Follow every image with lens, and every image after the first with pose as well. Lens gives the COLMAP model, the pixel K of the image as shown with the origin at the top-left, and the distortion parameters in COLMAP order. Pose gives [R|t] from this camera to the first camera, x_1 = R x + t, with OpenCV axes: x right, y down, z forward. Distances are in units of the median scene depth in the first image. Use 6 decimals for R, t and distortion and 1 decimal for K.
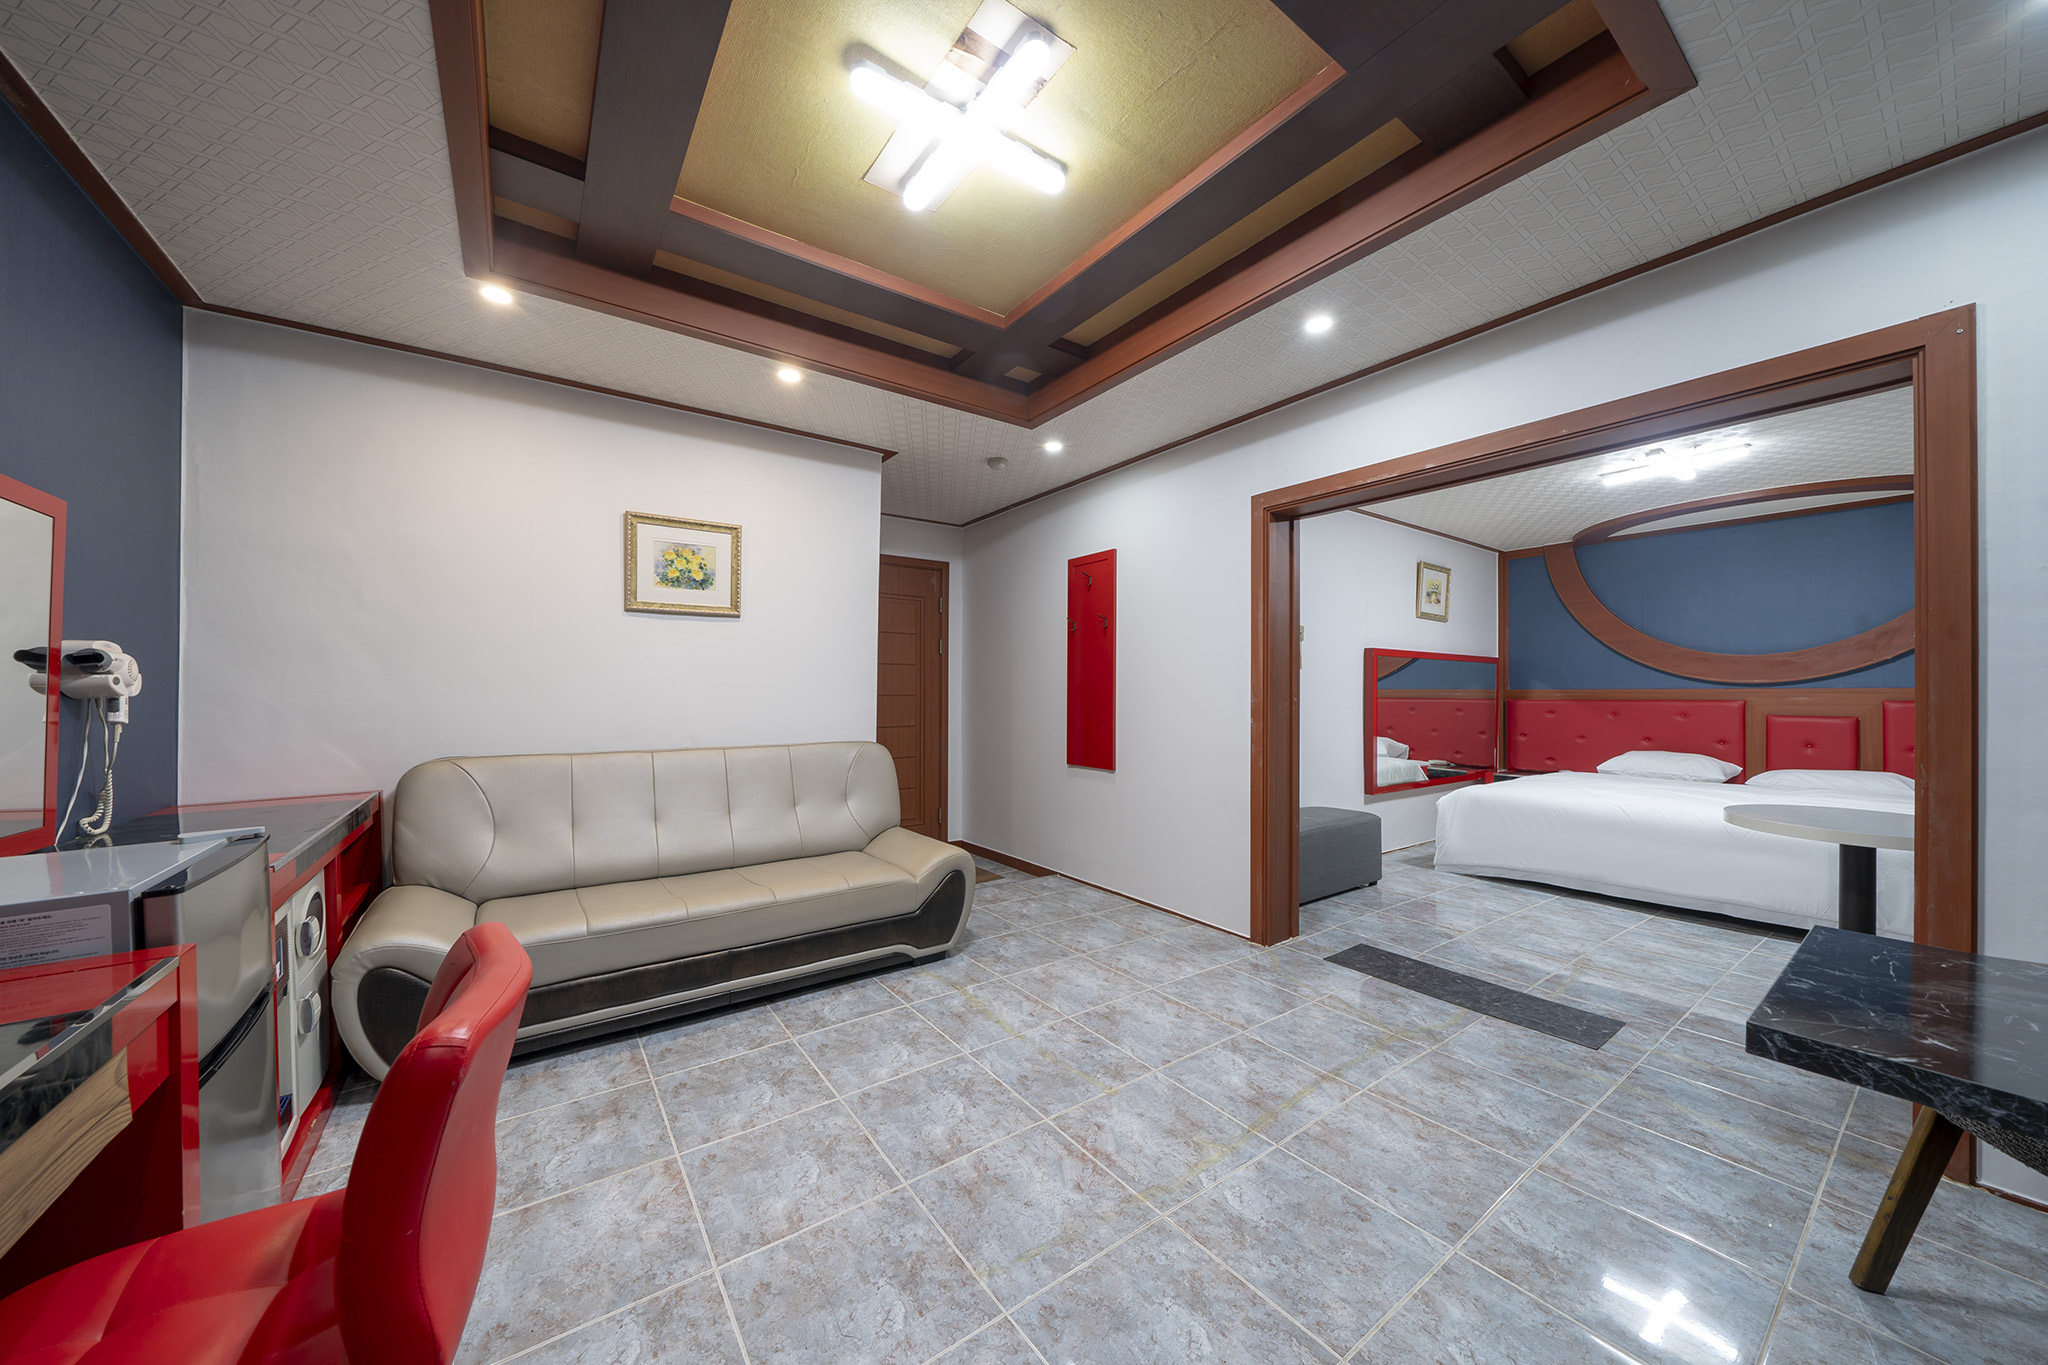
lens RADIAL K [[699.6, 0, 1019.1], [0, 699.6, 689.3], [0, 0, 1]] dist [-0.005645, -0.000083]
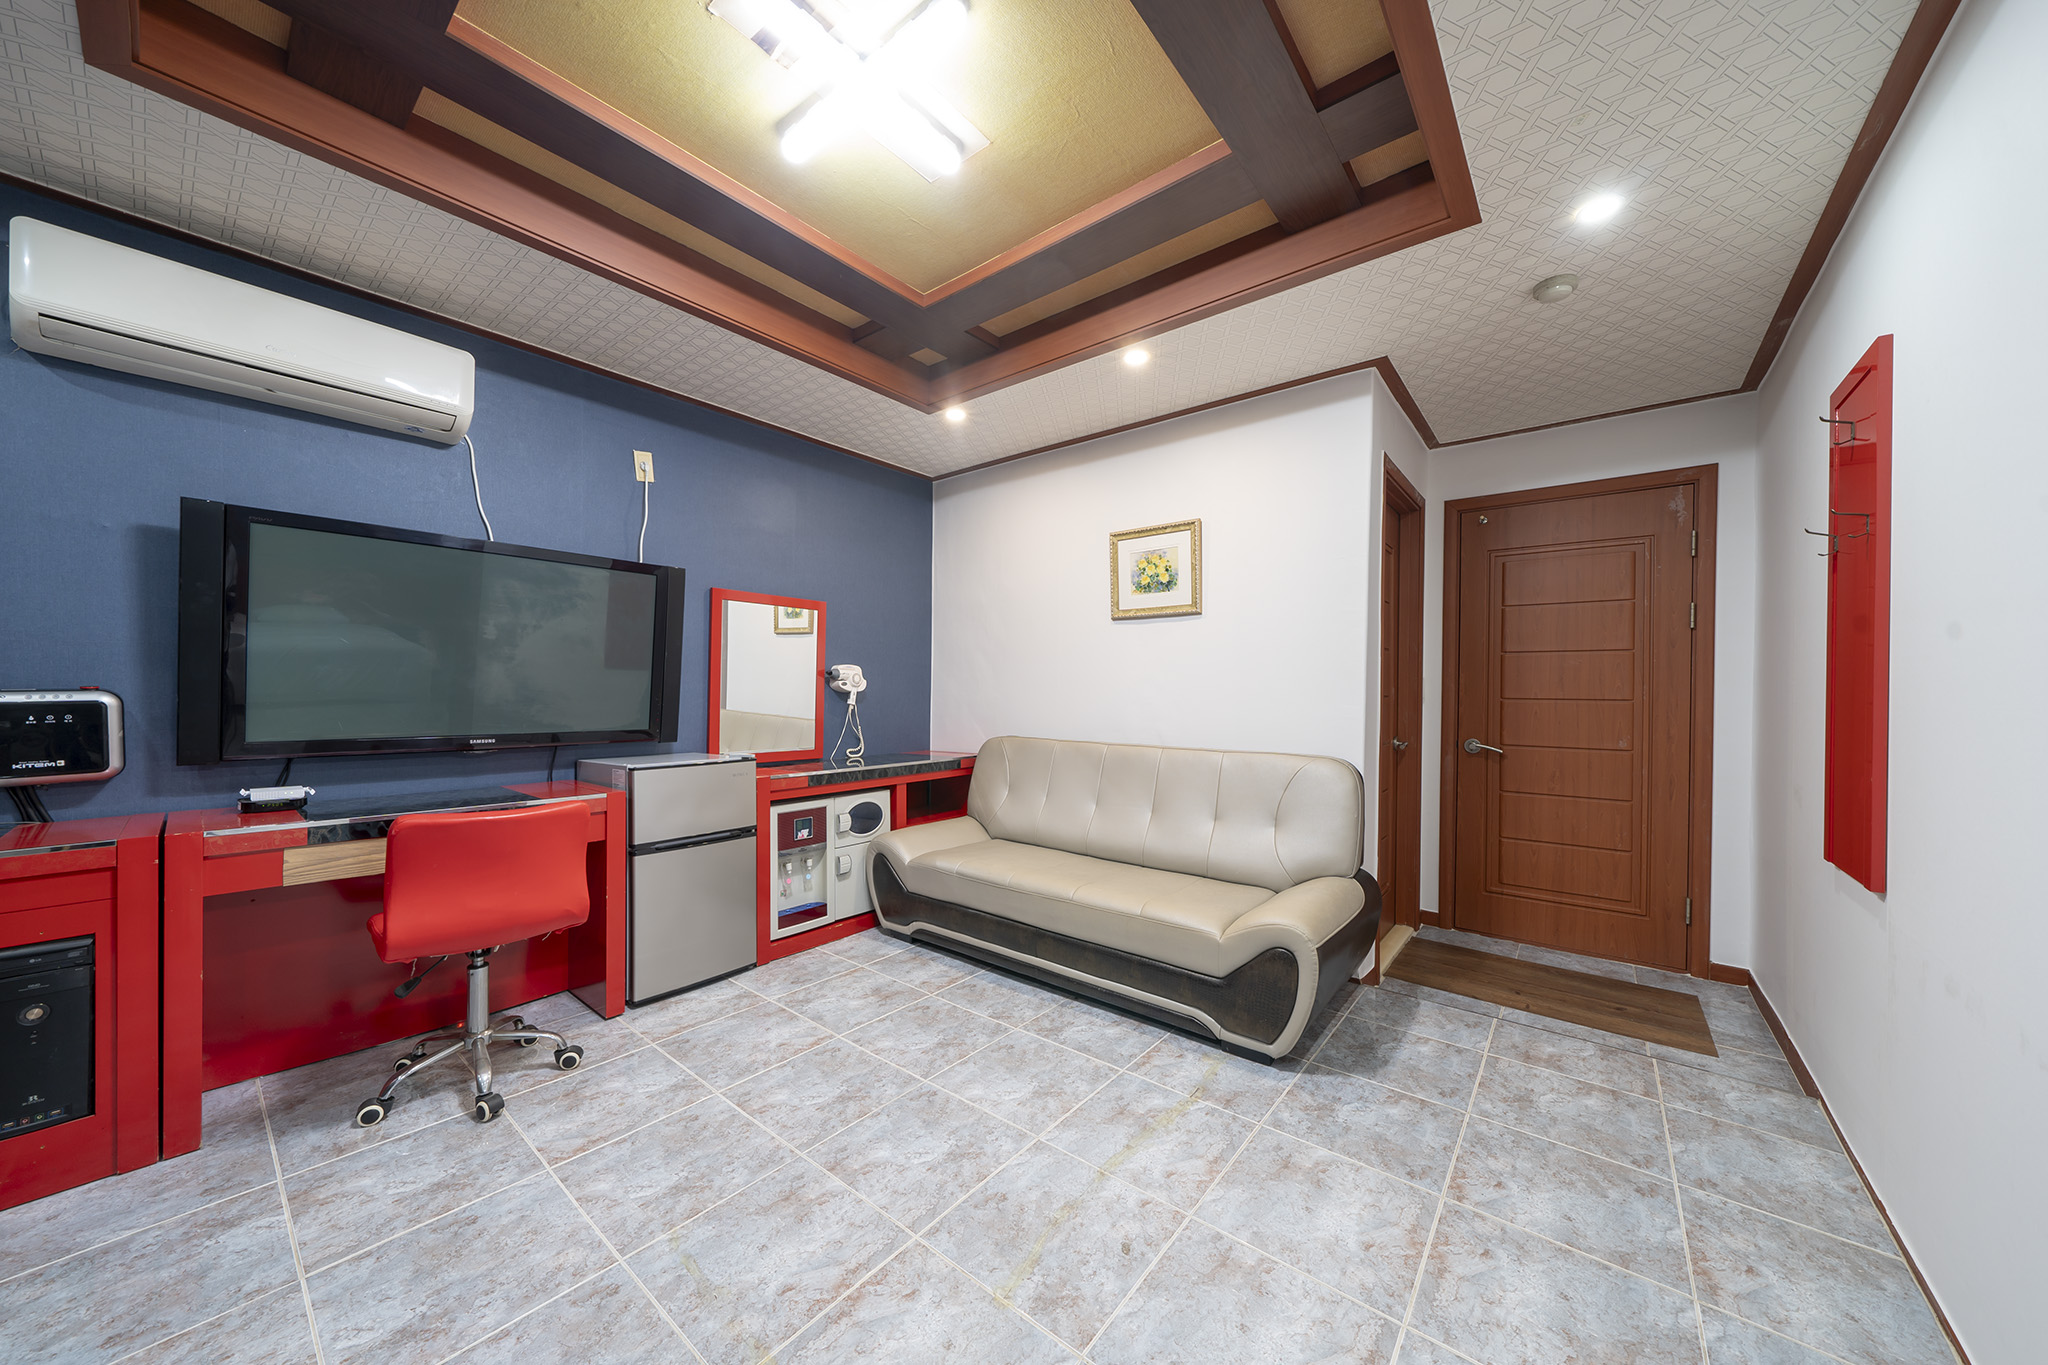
lens RADIAL K [[699.6, 0, 1019.1], [0, 699.6, 689.3], [0, 0, 1]] dist [-0.005645, -0.000083]
pose [[0.264289, 0.000088, -0.964443, 0.530437], [-0.002702, 0.999996, -0.000650, 0.002125], [0.964440, 0.002778, 0.264289, 0.582277]]
